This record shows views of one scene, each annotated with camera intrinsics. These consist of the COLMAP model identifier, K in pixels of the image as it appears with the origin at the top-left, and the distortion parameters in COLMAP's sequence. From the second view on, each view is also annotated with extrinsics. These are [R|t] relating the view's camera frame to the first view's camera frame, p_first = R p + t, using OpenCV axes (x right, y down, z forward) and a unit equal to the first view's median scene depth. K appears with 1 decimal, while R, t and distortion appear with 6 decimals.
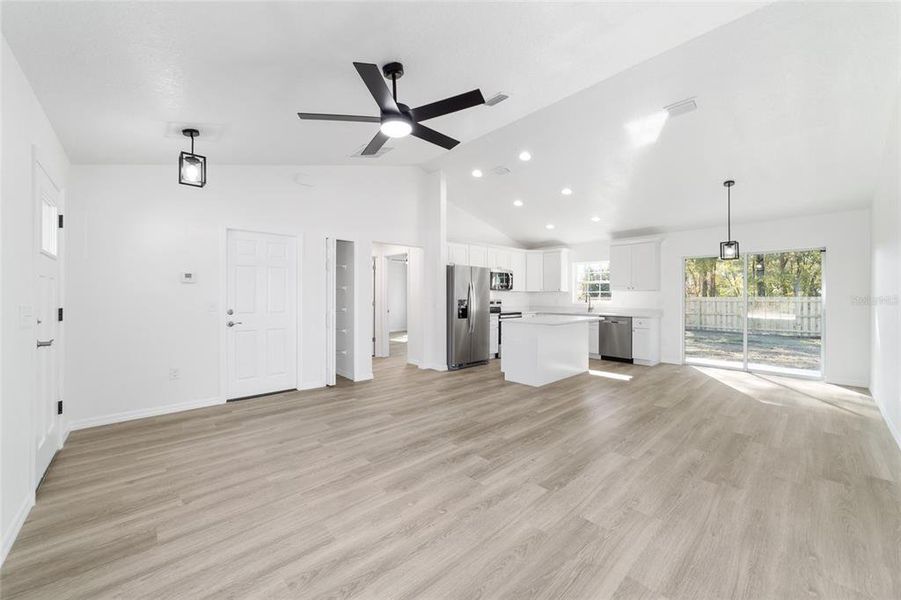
lens RADIAL K [[345.2, 0, 448.4], [0, 345.2, 297.3], [0, 0, 1]] dist [-0.018017, 0.008888]
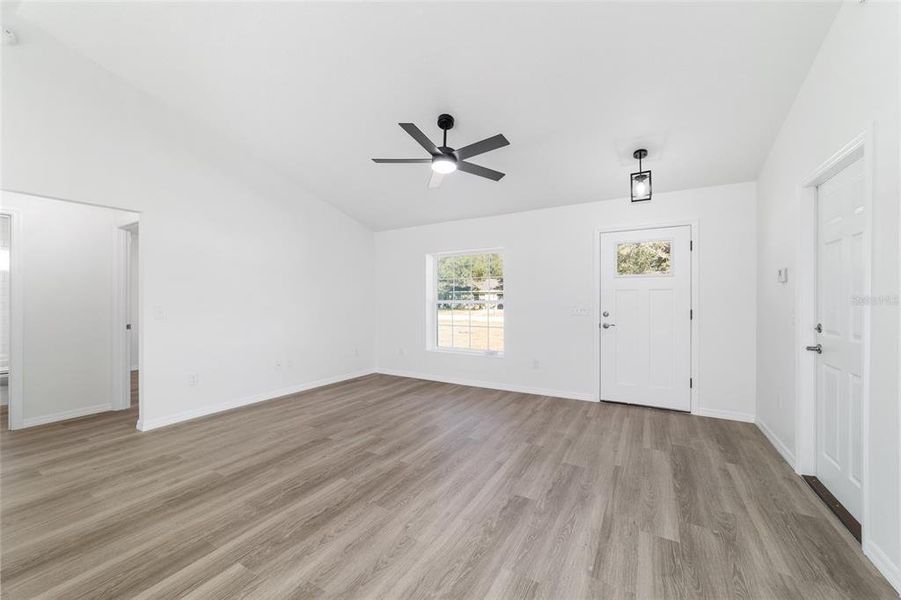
lens RADIAL K [[345.2, 0, 448.4], [0, 345.2, 297.3], [0, 0, 1]] dist [-0.018017, 0.008888]
pose [[-0.956069, -0.002844, -0.293129, 0.149323], [0.000442, 0.999938, -0.011143, -0.001640], [0.293142, -0.010783, -0.956008, 1.651394]]
